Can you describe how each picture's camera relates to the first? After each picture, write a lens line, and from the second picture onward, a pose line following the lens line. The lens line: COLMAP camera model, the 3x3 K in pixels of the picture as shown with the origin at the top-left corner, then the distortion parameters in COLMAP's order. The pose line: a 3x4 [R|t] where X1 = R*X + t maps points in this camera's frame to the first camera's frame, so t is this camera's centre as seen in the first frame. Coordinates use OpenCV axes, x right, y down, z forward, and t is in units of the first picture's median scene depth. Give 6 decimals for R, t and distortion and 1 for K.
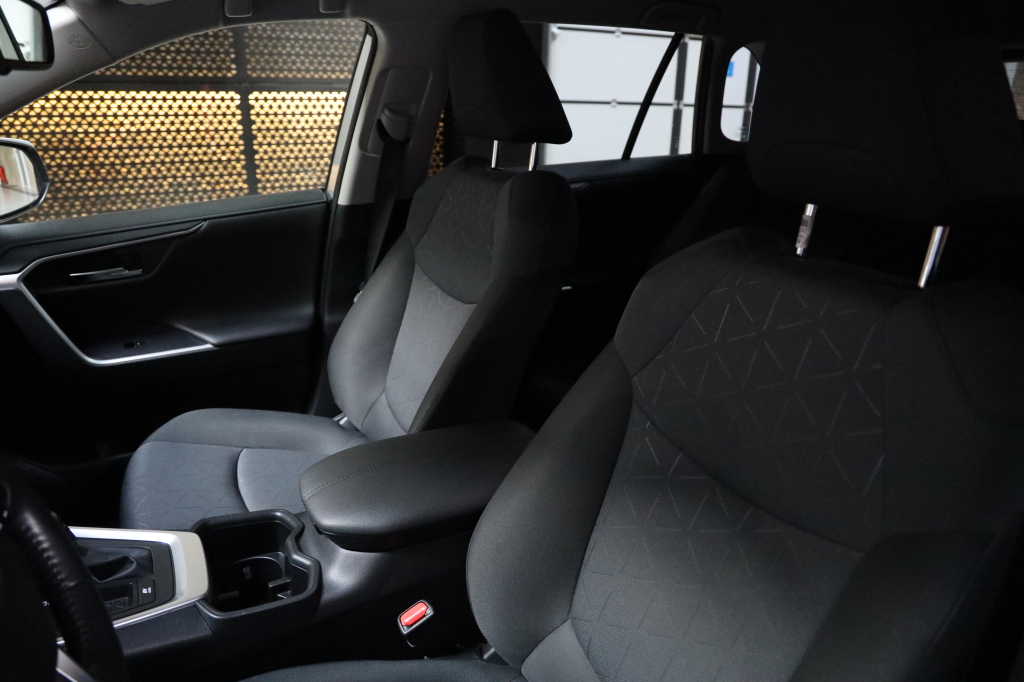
lens RADIAL K [[707.1, 0, 504.8], [0, 707.1, 349.3], [0, 0, 1]] dist [-0.069019, 0.013313]
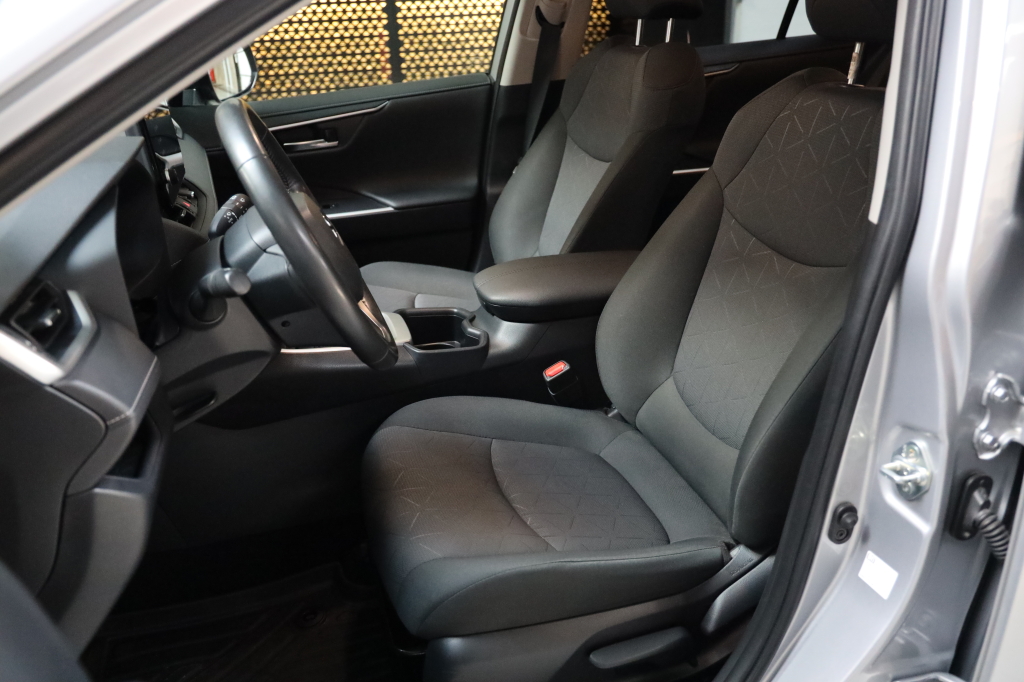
lens RADIAL K [[850.4, 0, 505.5], [0, 850.4, 340.1], [0, 0, 1]] dist [-0.038153, 0.017212]
pose [[0.978174, 0.029624, -0.205664, 0.048754], [-0.020203, 0.998655, 0.047758, 0.107459], [0.206802, -0.042560, 0.977457, -0.271012]]
